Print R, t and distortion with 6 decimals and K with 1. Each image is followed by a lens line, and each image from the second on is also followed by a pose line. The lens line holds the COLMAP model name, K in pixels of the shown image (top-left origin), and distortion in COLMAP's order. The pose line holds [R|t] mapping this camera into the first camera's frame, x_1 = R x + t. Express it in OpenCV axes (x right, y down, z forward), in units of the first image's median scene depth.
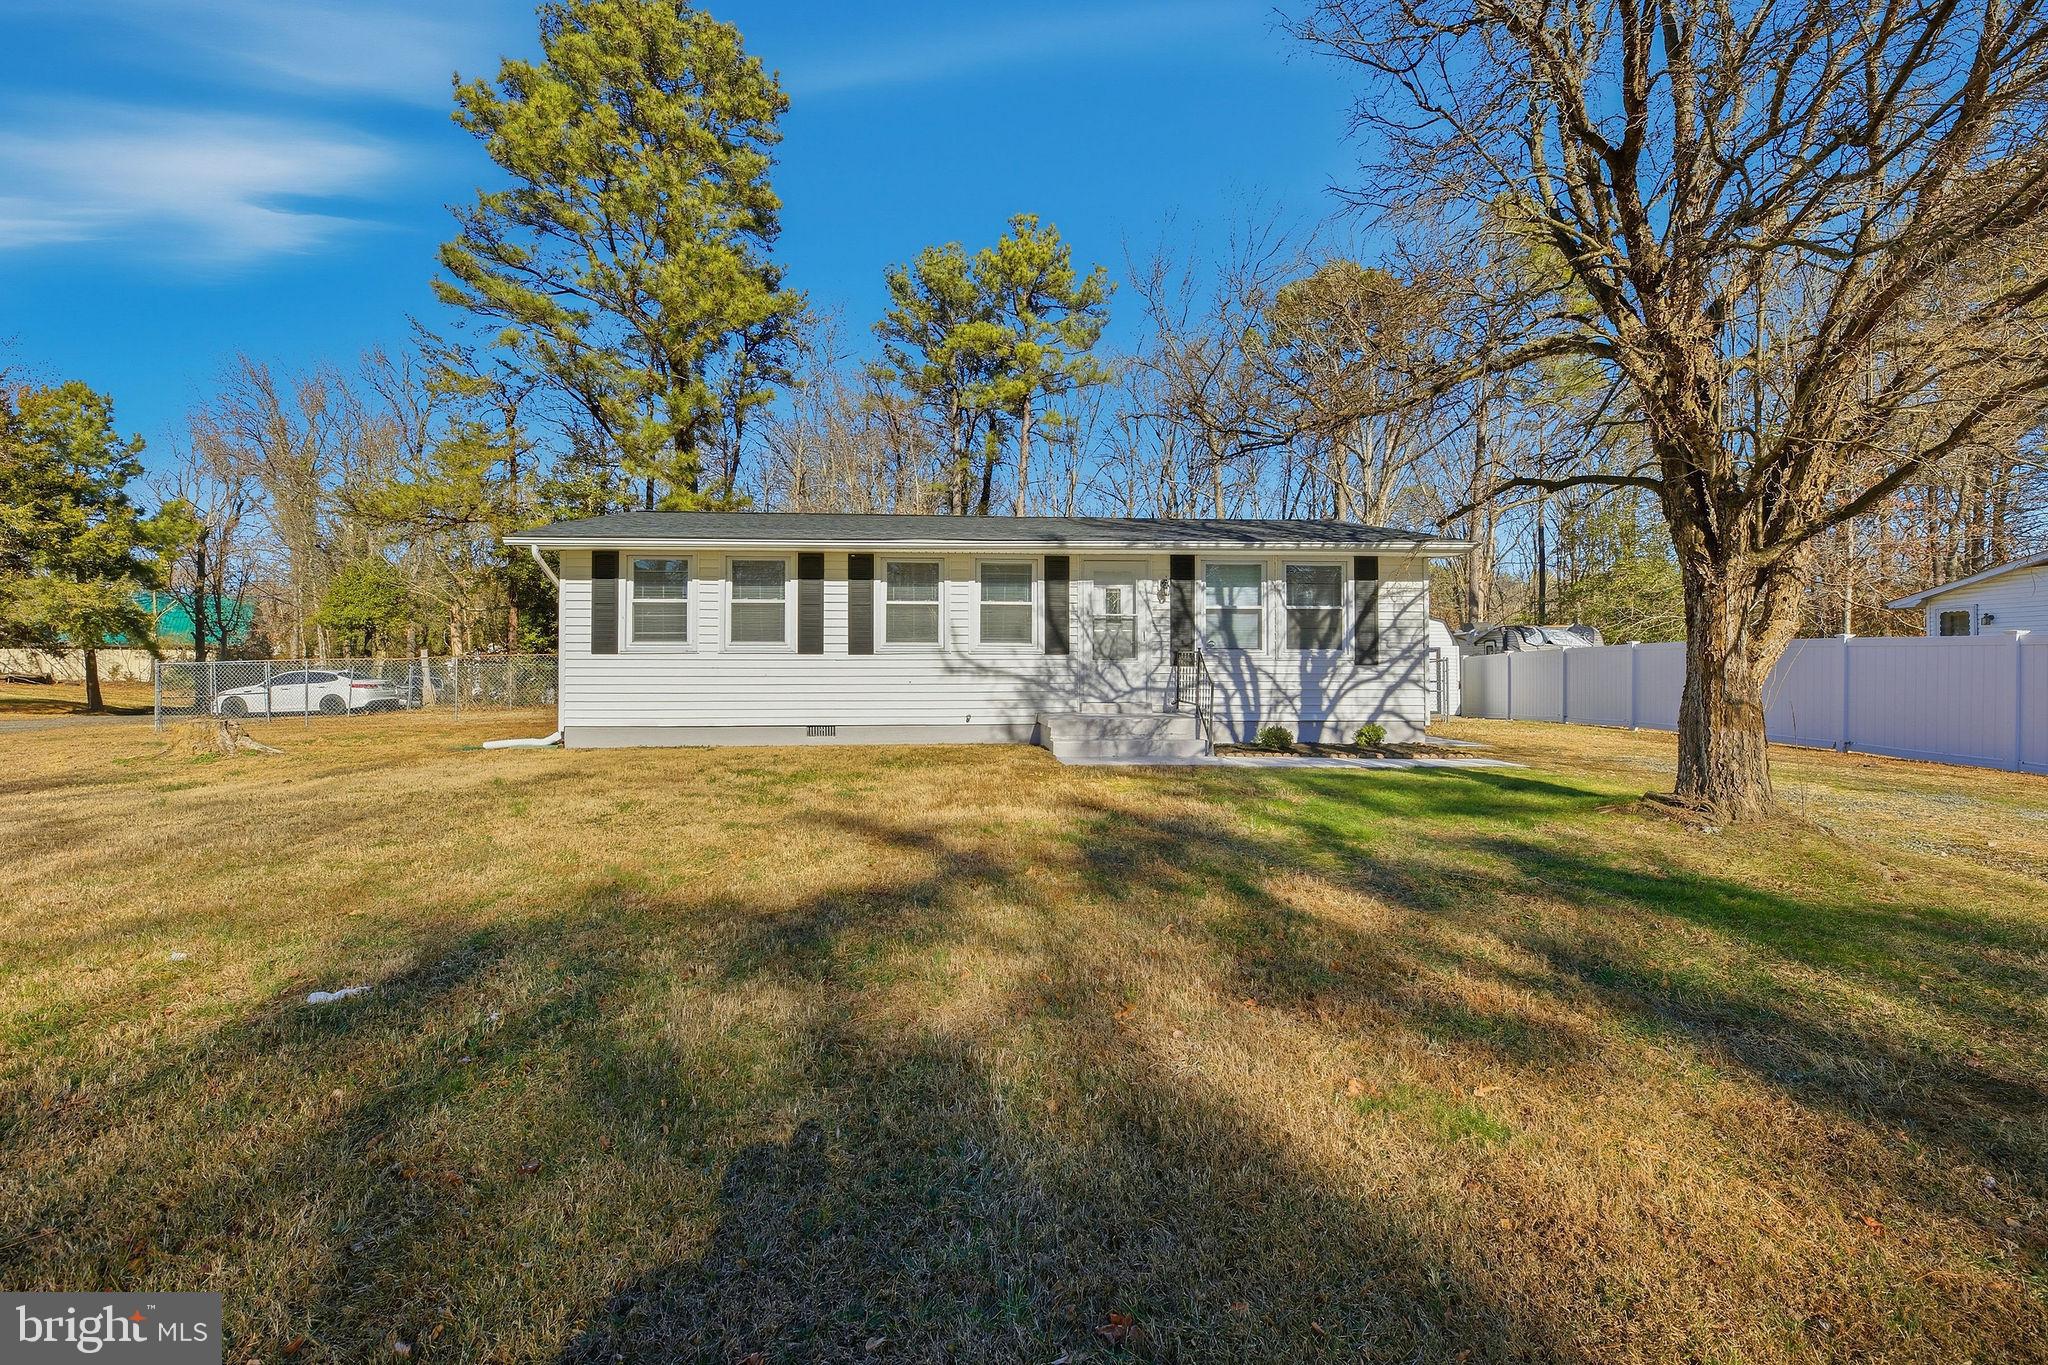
lens RADIAL K [[847.4, 0, 974.4], [0, 847.4, 667.7], [0, 0, 1]] dist [-0.000731, -0.000551]
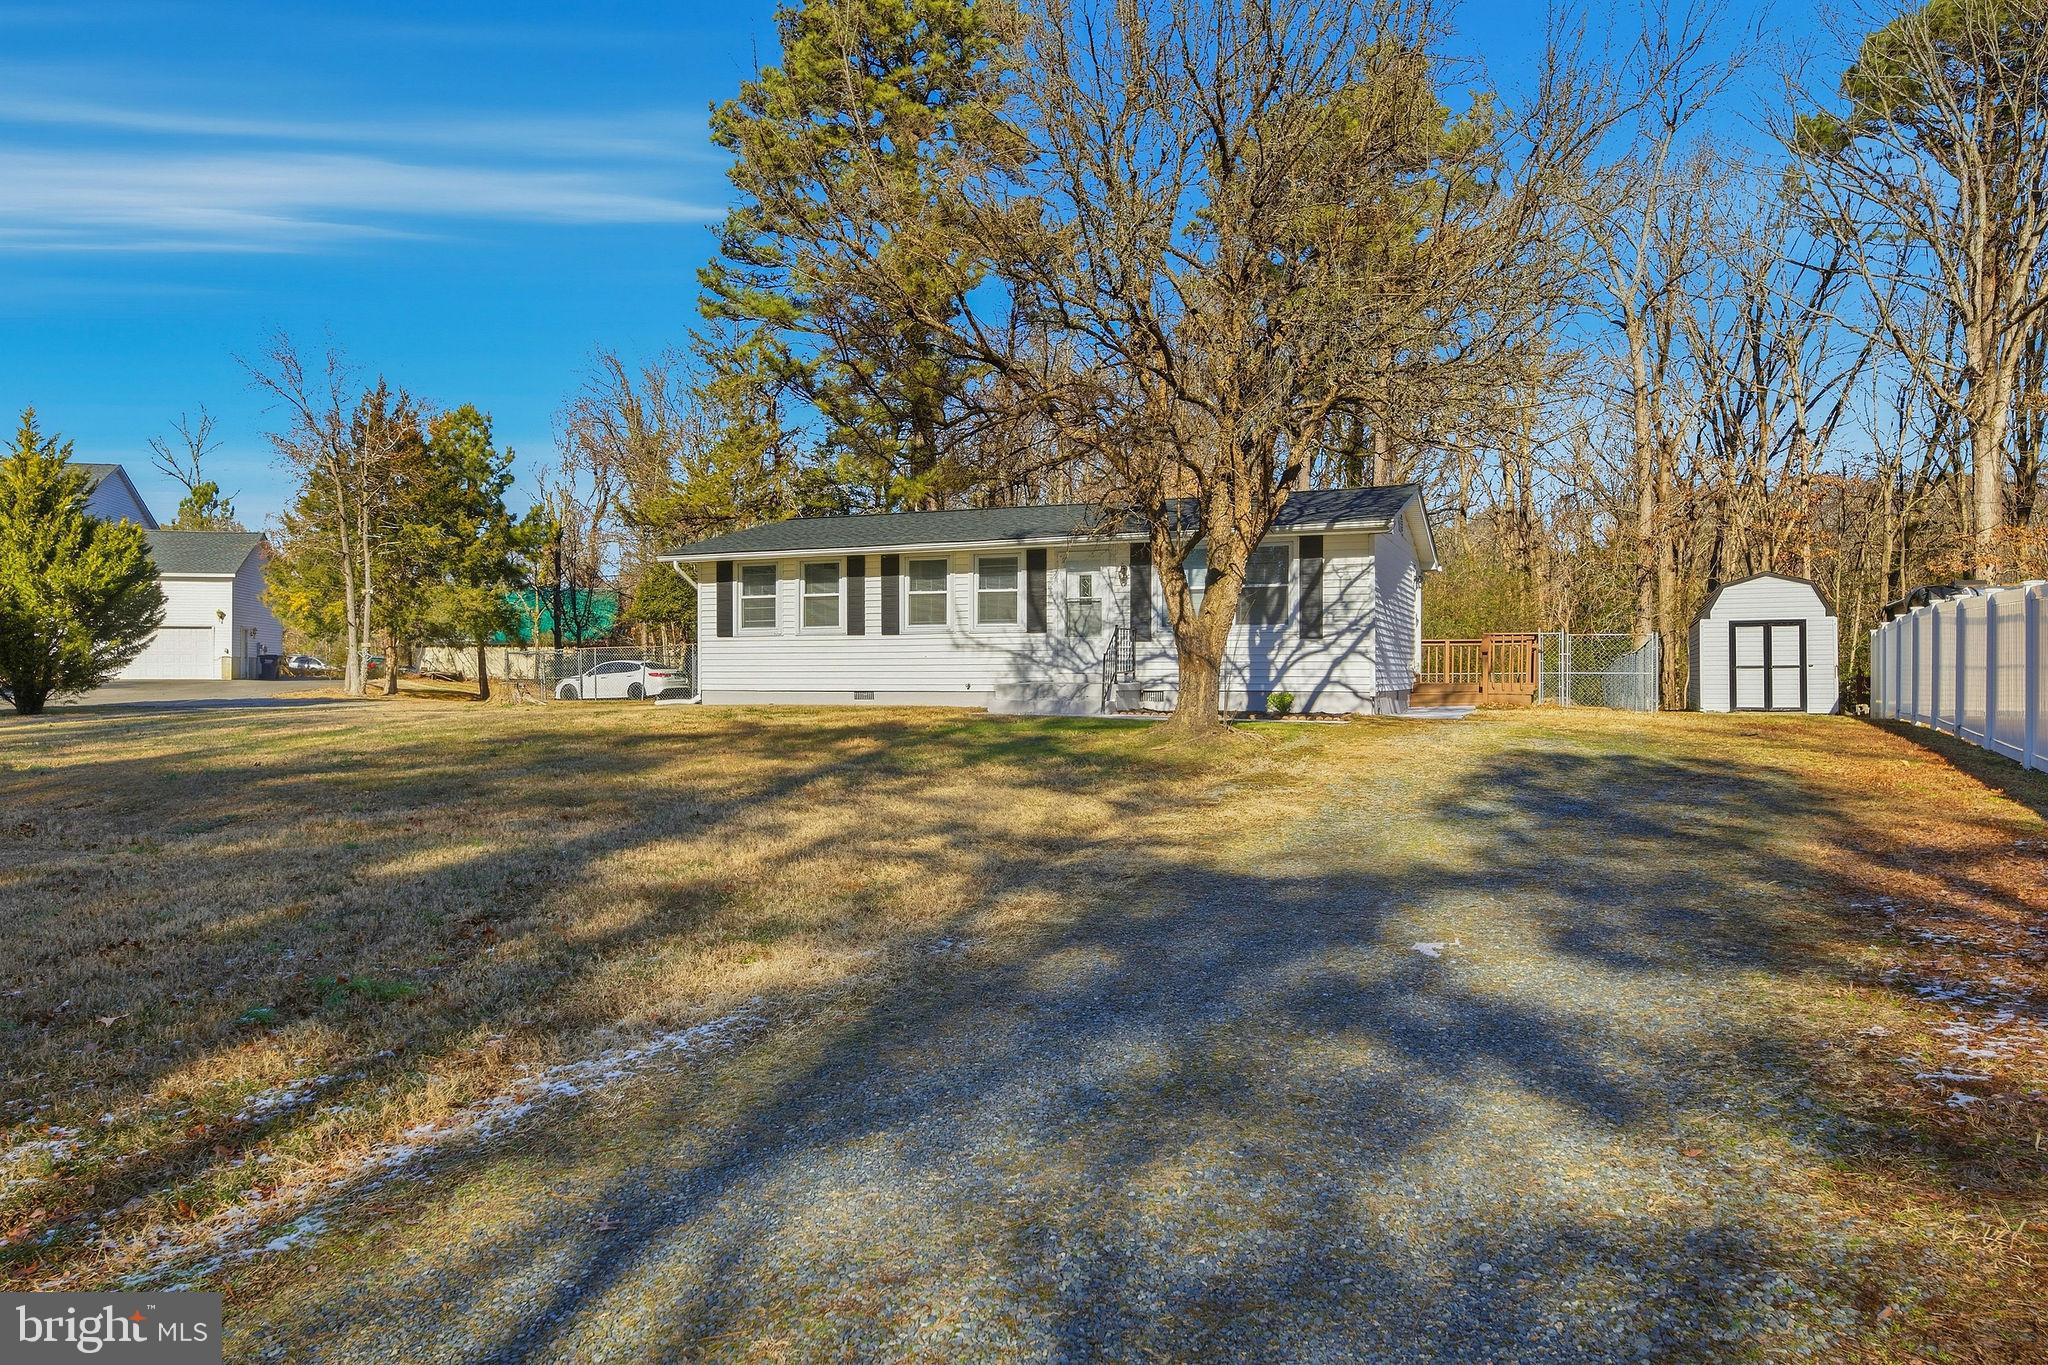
lens RADIAL K [[1307.1, 0, 953.0], [0, 1307.1, 716.7], [0, 0, 1]] dist [0.002343, 0.000633]
pose [[0.888146, 0.014305, -0.459339, 0.823335], [0.001867, 0.999395, 0.034735, 0.038195], [0.459558, -0.031708, 0.887582, -0.673508]]
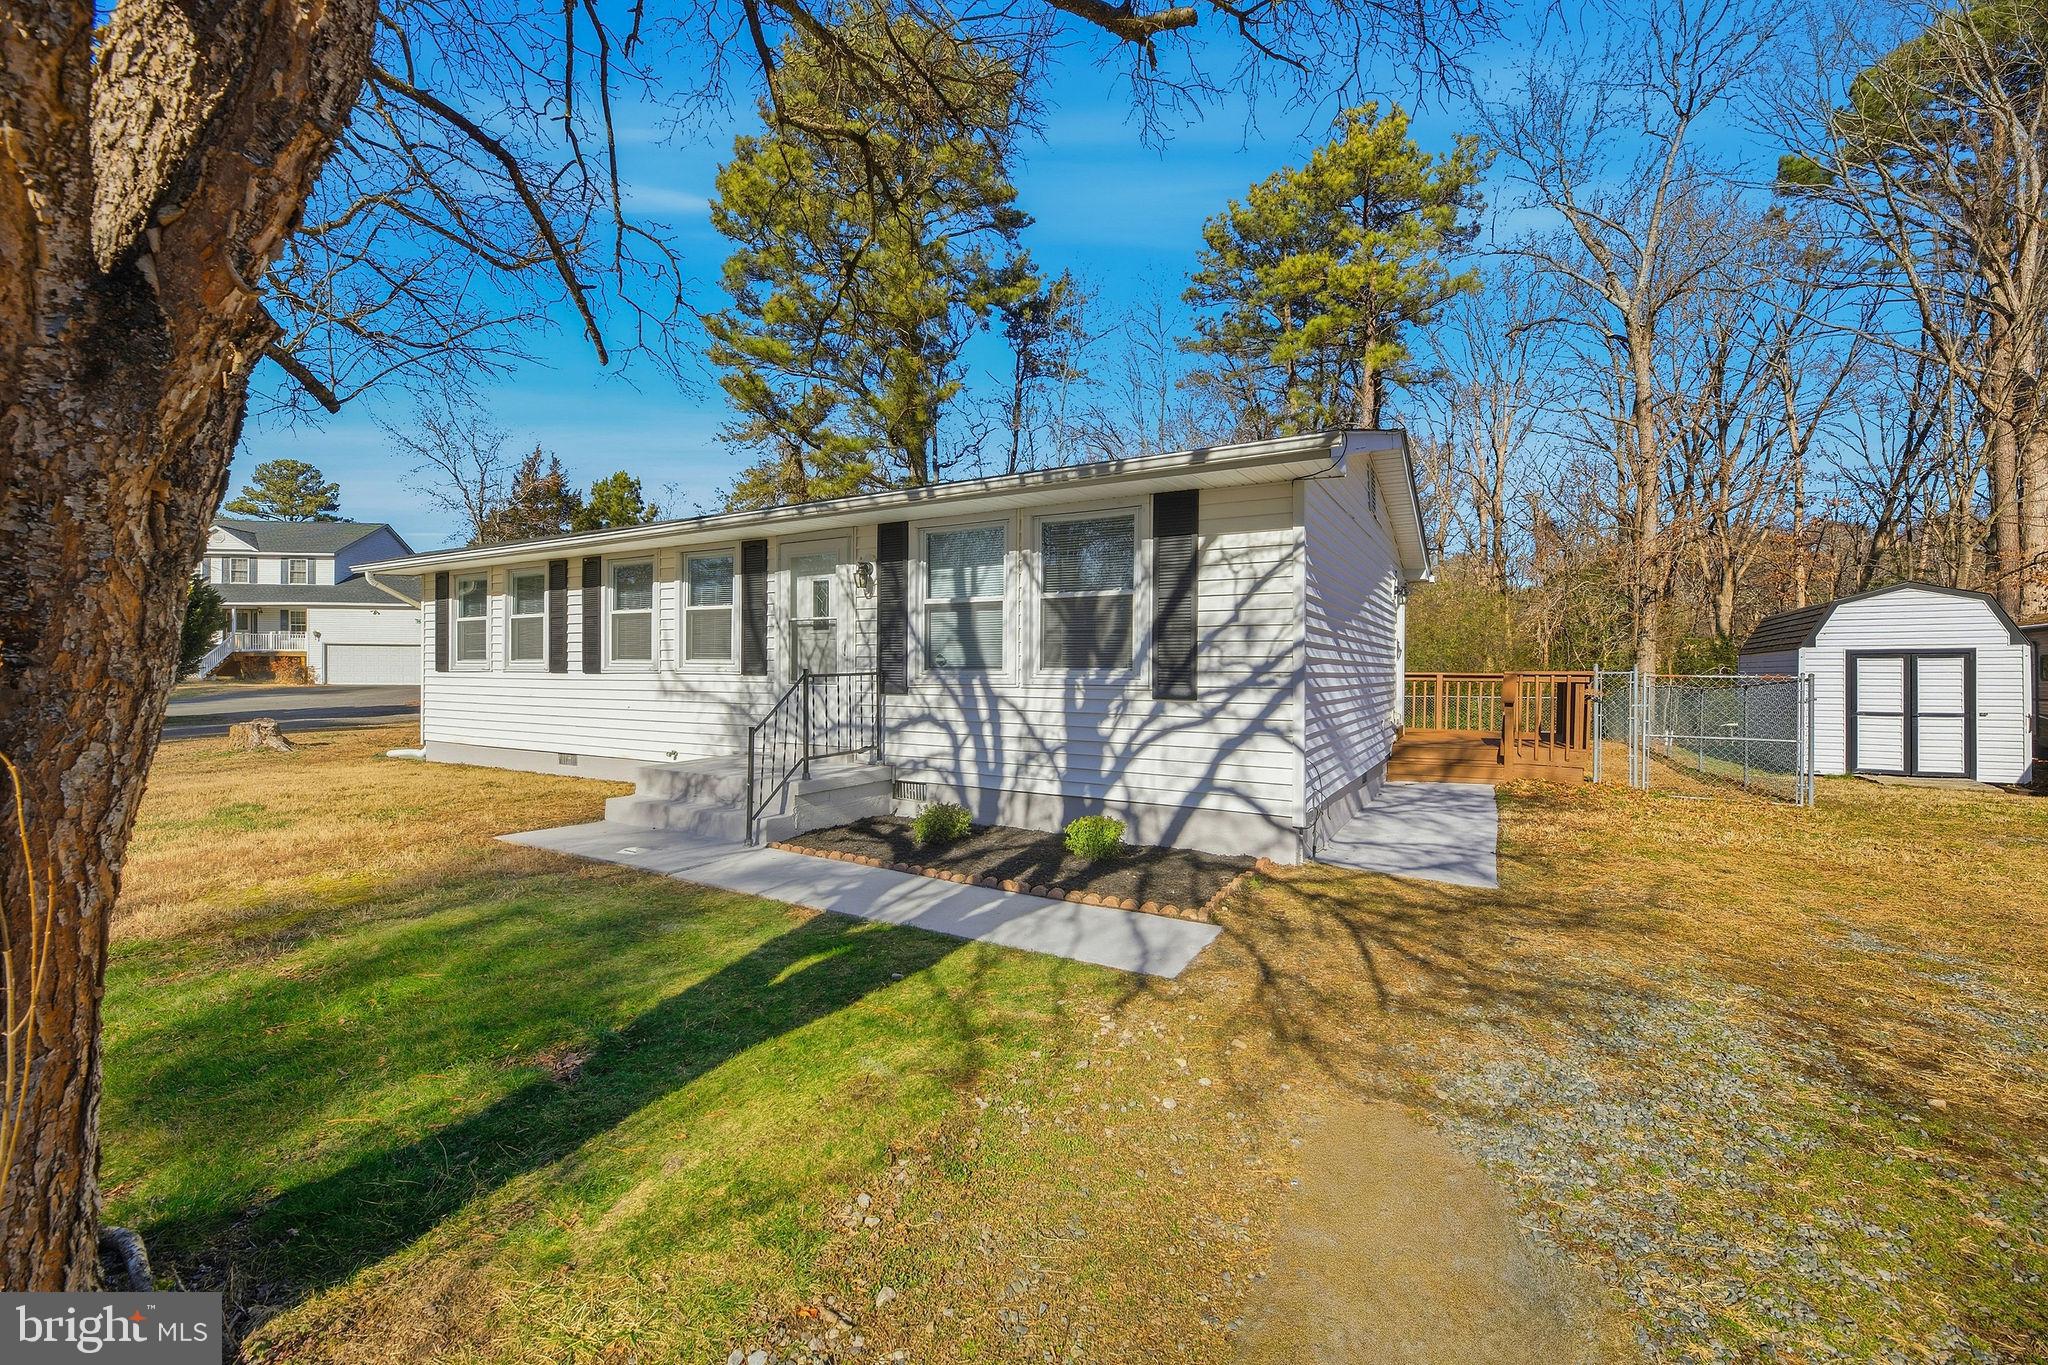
lens RADIAL K [[834.5, 0, 986.3], [0, 834.5, 679.7], [0, 0, 1]] dist [0.010789, -0.004959]
pose [[0.828142, 0.009294, -0.560441, 0.659128], [-0.003363, 0.999927, 0.011613, -0.019815], [0.560508, -0.007732, 0.828113, 0.504744]]
